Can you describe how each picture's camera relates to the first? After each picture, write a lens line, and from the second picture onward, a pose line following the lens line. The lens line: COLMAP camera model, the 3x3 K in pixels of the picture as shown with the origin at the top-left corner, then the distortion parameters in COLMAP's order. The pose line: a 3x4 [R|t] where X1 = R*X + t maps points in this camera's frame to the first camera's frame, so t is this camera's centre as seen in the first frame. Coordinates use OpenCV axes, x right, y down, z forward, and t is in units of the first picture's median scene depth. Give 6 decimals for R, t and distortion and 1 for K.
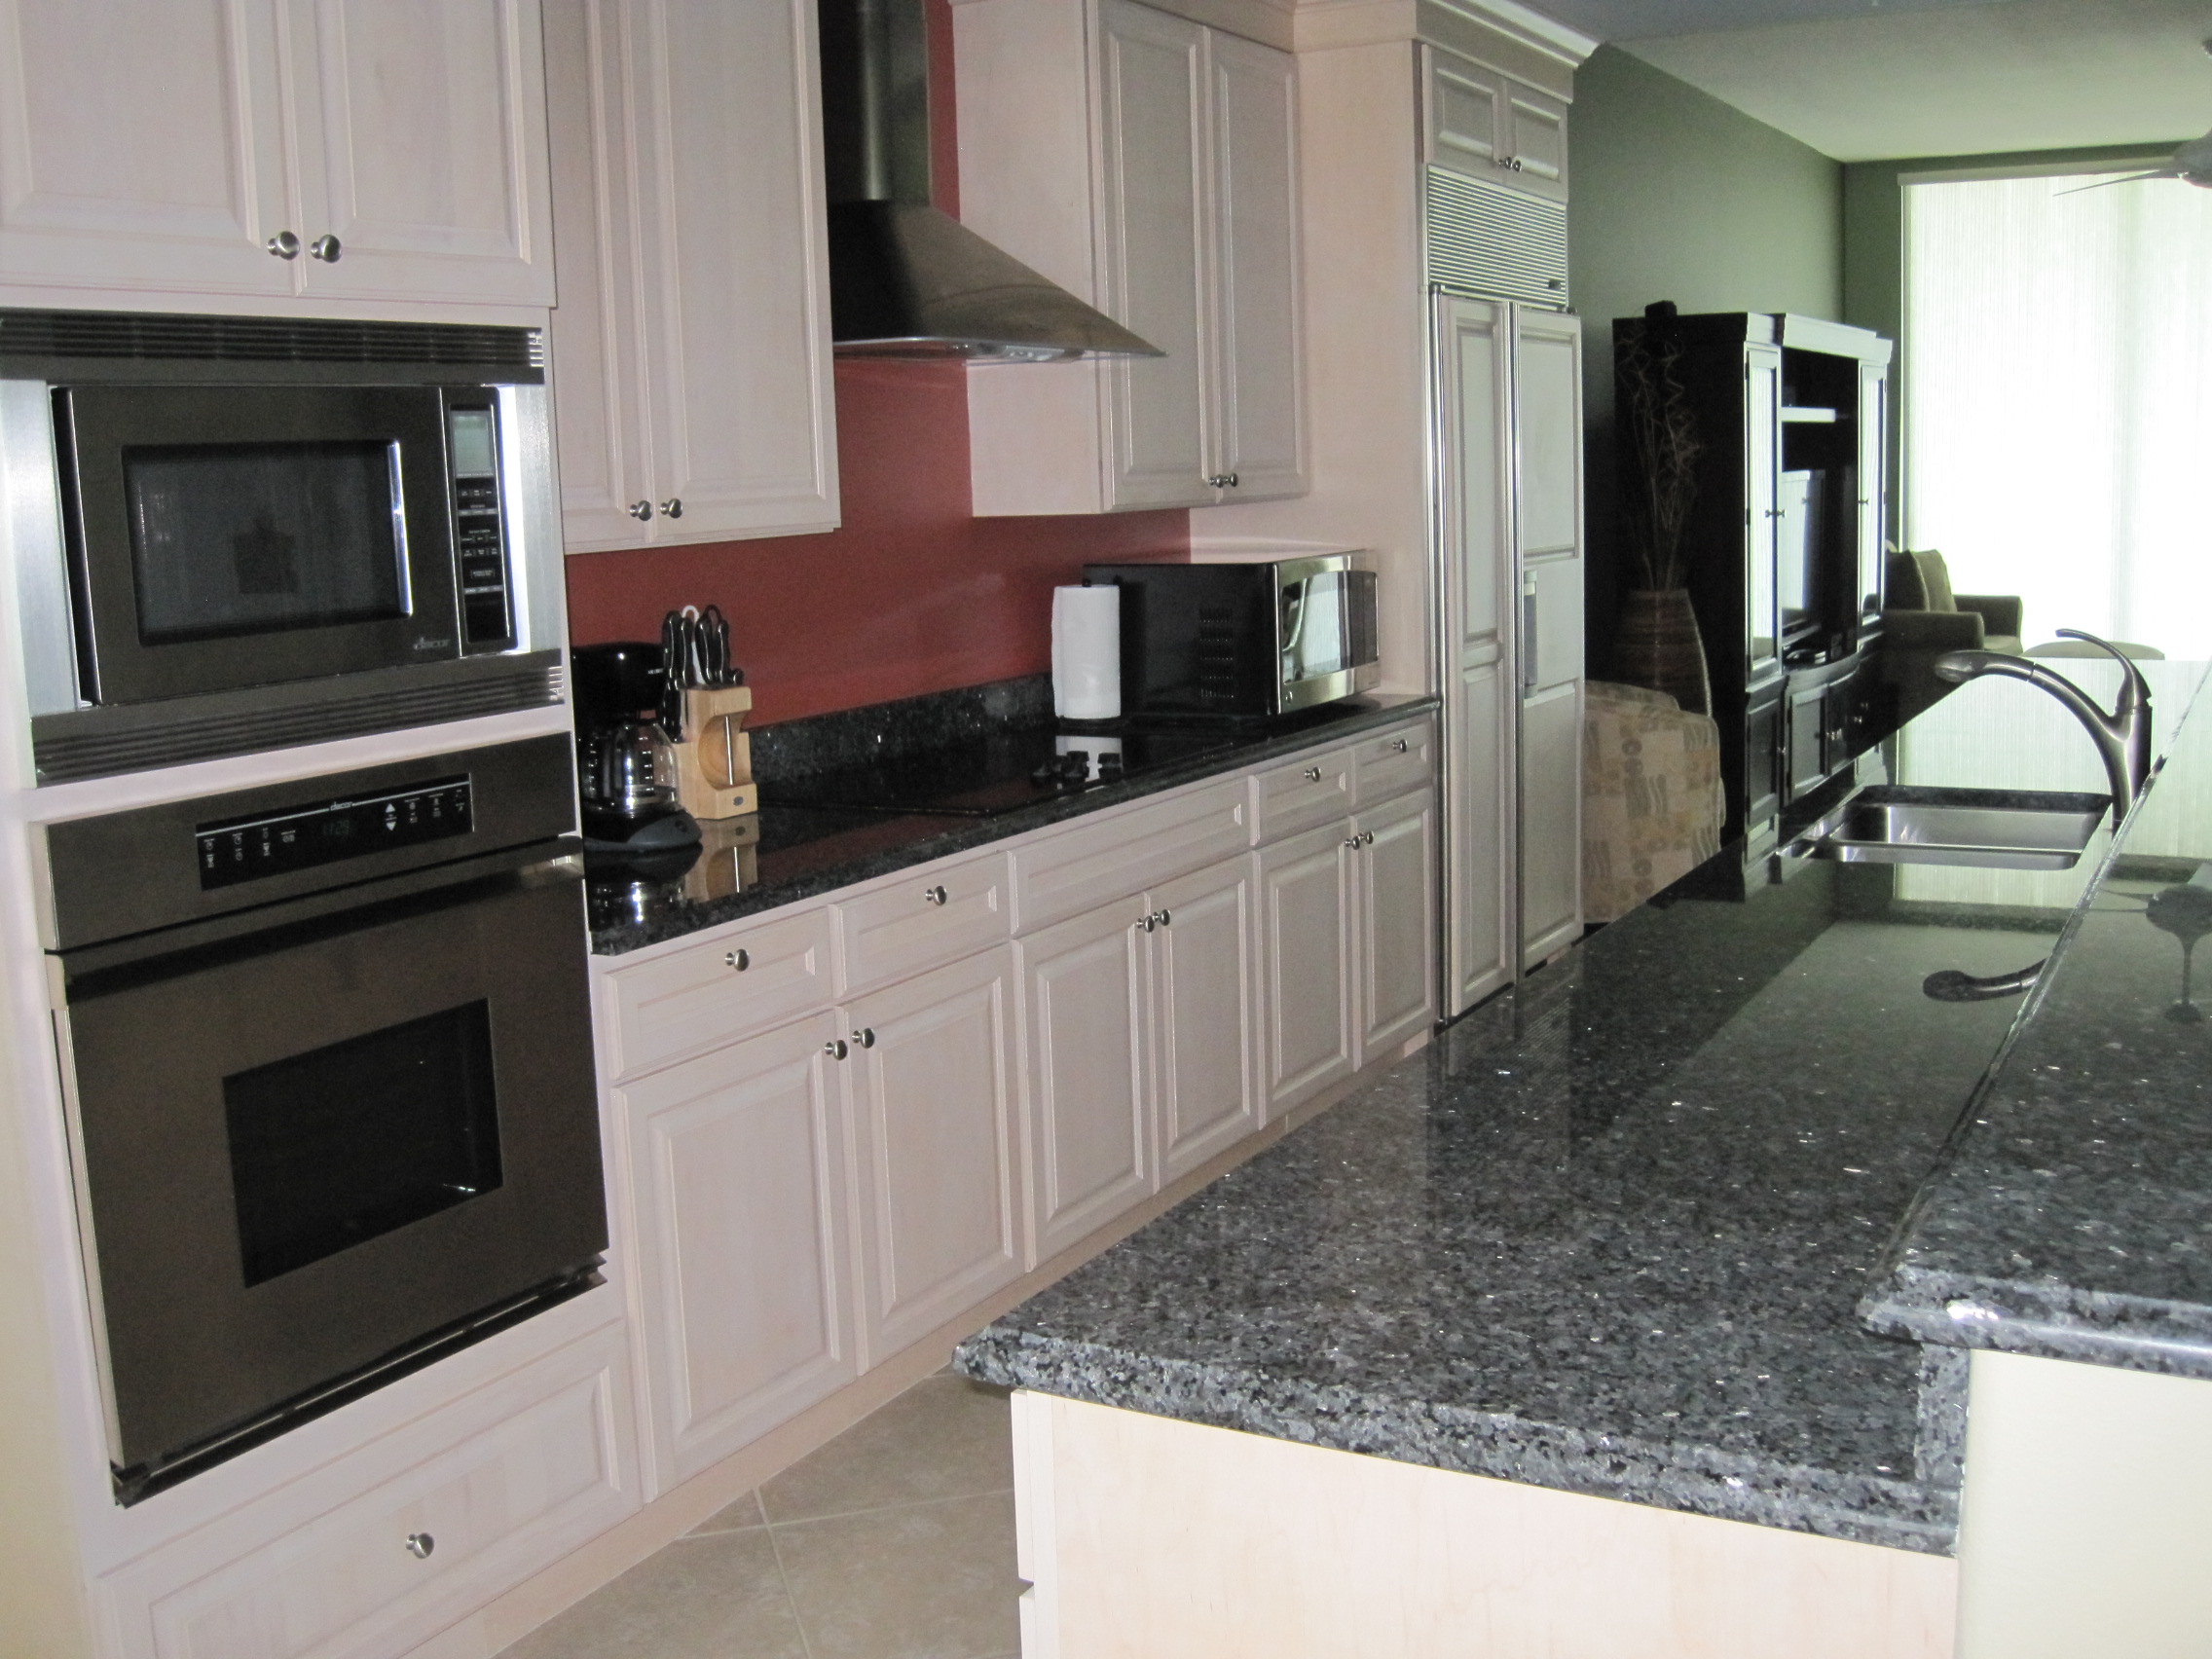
lens RADIAL K [[2269.1, 0, 1106.0], [0, 2269.1, 829.5], [0, 0, 1]] dist [-0.185095, 0.185640]
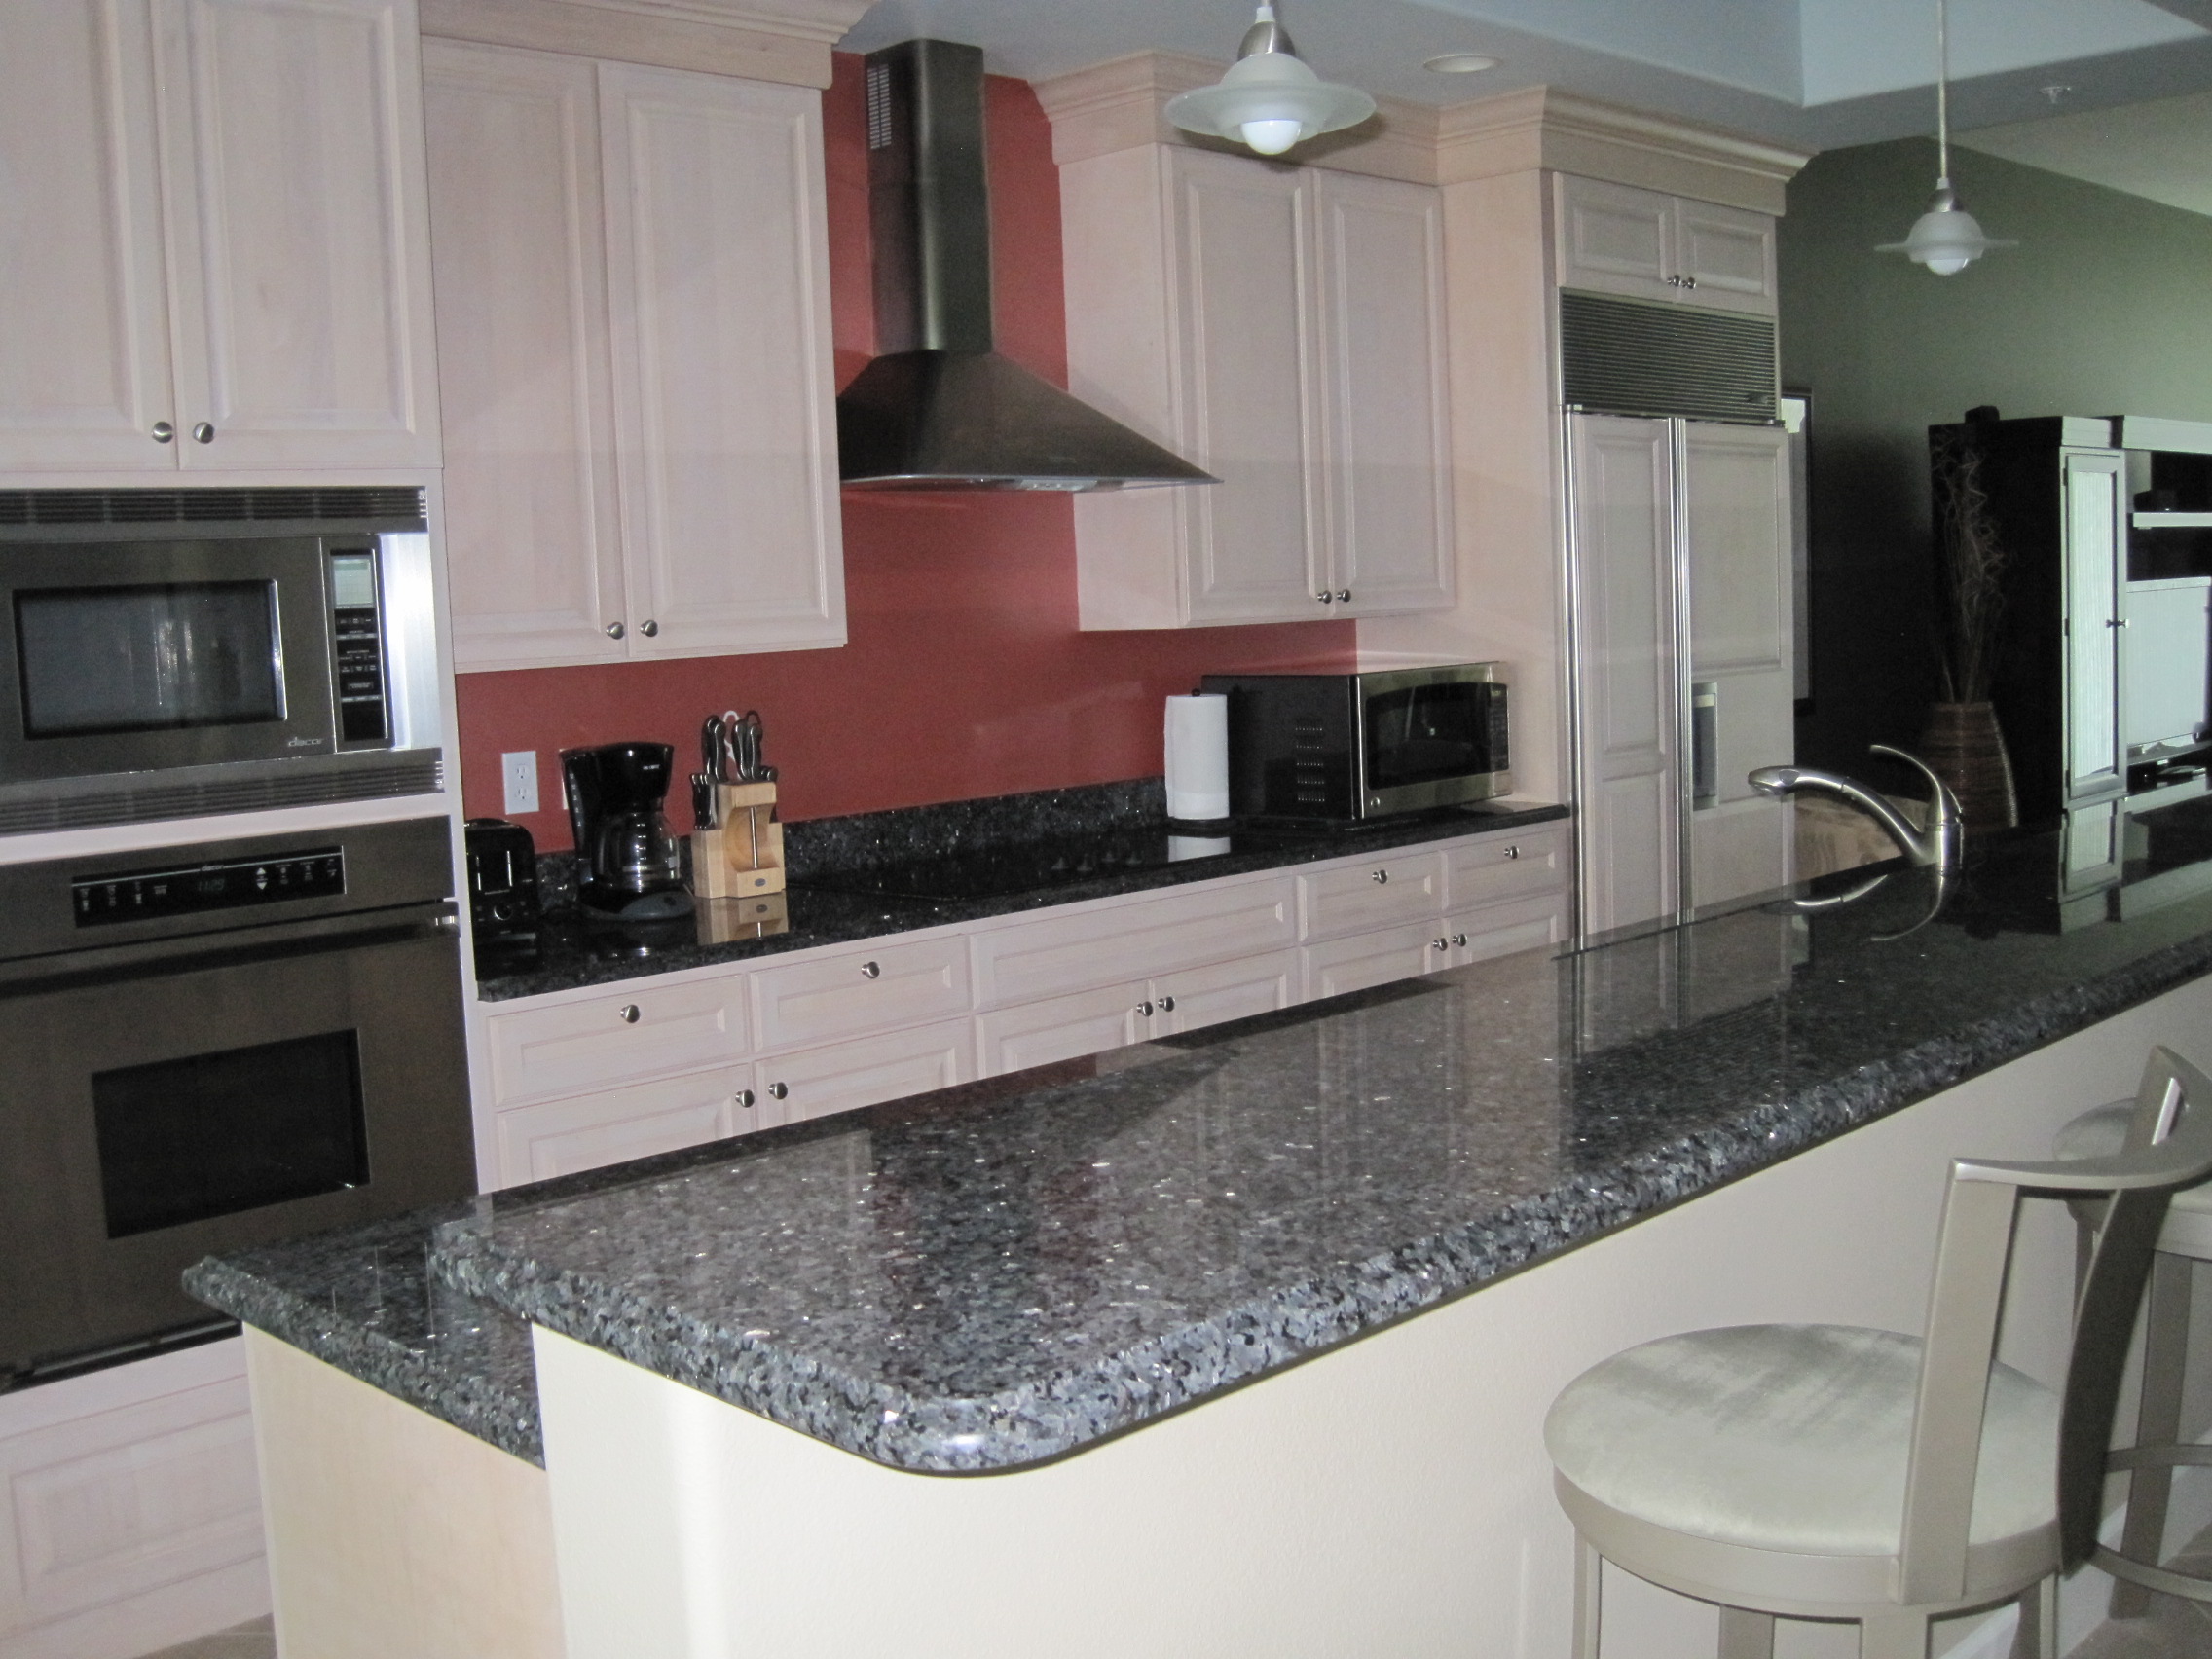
lens RADIAL K [[2269.1, 0, 1106.0], [0, 2269.1, 829.5], [0, 0, 1]] dist [-0.185095, 0.185640]
pose [[0.963046, 0.023943, -0.268269, 0.350294], [-0.035811, 0.998580, -0.039434, -0.000670], [0.266944, 0.047583, 0.962537, -0.058640]]
